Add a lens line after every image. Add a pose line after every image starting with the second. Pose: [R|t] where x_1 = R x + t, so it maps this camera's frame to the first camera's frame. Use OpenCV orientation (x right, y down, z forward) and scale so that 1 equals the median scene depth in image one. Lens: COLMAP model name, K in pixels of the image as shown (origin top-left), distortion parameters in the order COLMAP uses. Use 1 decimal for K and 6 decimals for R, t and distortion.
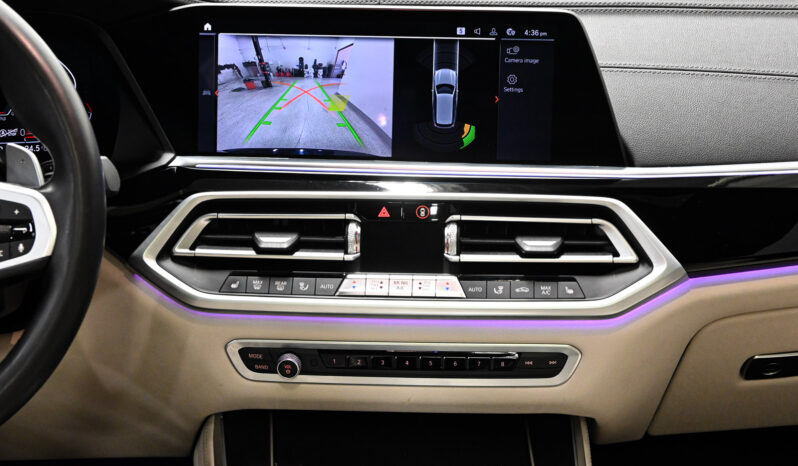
lens RADIAL K [[1554.1, 0, 399.0], [0, 1554.1, 233.0], [0, 0, 1]] dist [0.005613, -0.057315]
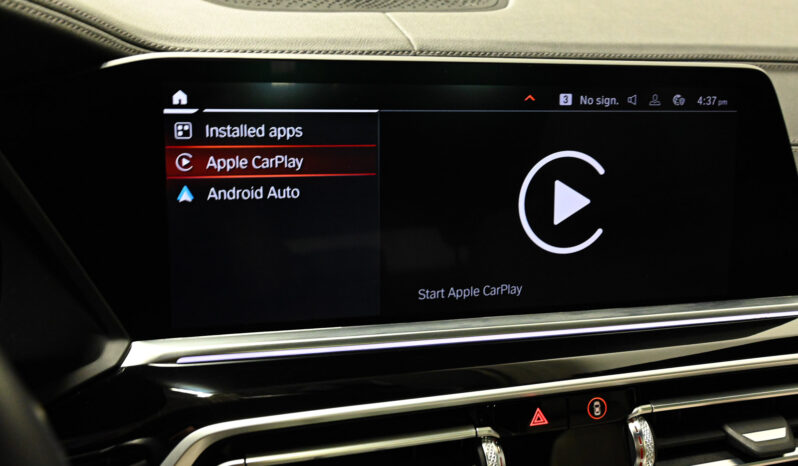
lens RADIAL K [[867.0, 0, 399.0], [0, 867.0, 233.0], [0, 0, 1]] dist [0.011233, 0.011307]
pose [[0.925905, -0.072892, 0.370657, -0.170666], [0.053873, 0.996657, 0.061424, -0.103169], [-0.373896, -0.036904, 0.926736, 0.711333]]
